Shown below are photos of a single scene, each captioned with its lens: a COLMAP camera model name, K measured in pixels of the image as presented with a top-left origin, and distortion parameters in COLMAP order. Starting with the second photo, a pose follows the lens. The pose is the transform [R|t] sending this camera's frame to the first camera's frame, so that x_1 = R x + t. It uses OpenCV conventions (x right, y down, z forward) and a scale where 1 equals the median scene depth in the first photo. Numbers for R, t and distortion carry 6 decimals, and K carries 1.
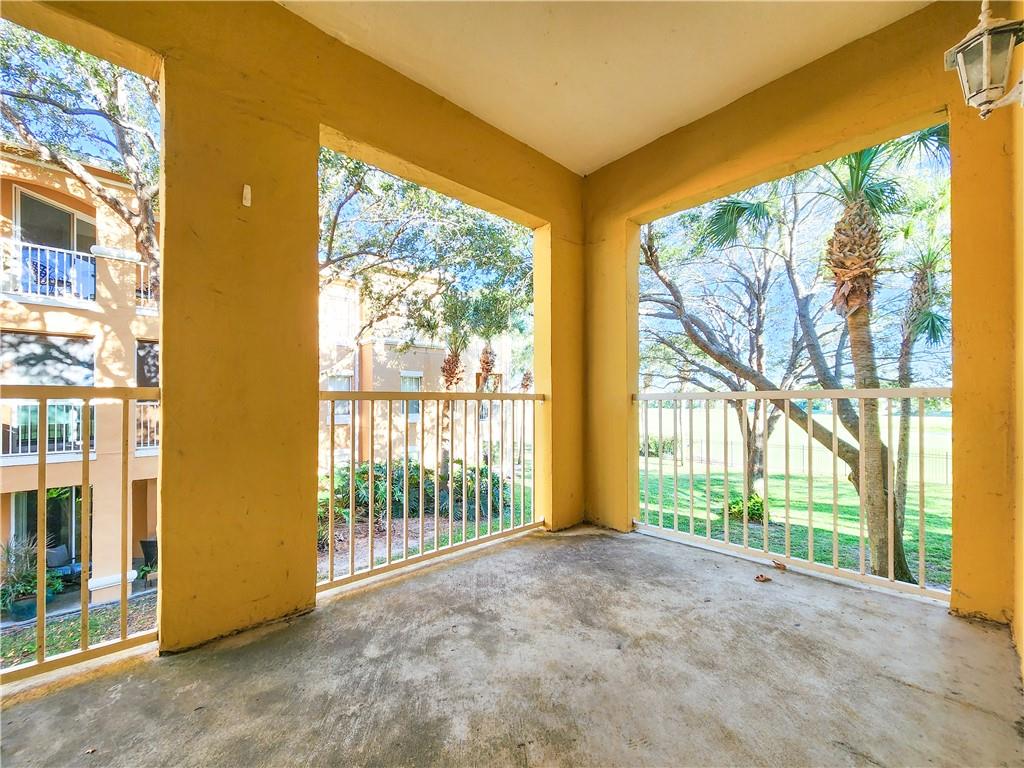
lens RADIAL K [[428.0, 0, 512.2], [0, 428.0, 395.7], [0, 0, 1]] dist [0.001541, -0.000471]
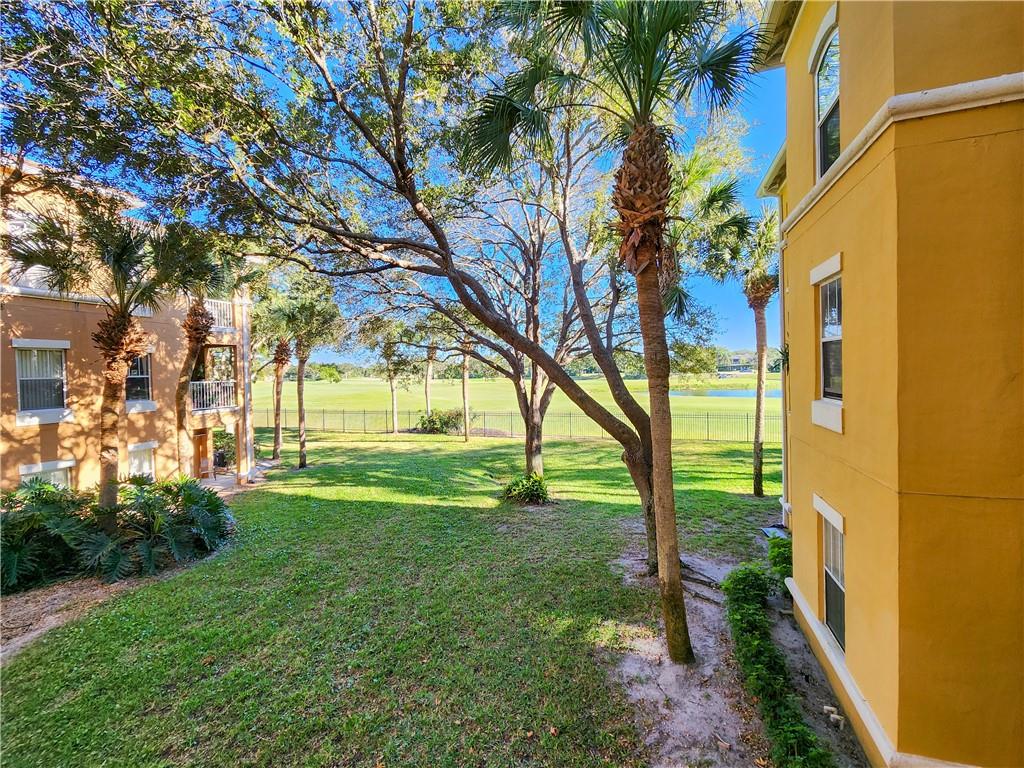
lens RADIAL K [[428.0, 0, 512.4], [0, 428.0, 379.6], [0, 0, 1]] dist [0.001541, -0.000471]
pose [[0.888360, -0.031949, 0.458034, 0.093698], [0.019094, 0.999284, 0.032671, -0.009330], [-0.458750, -0.020278, 0.888334, 0.176990]]
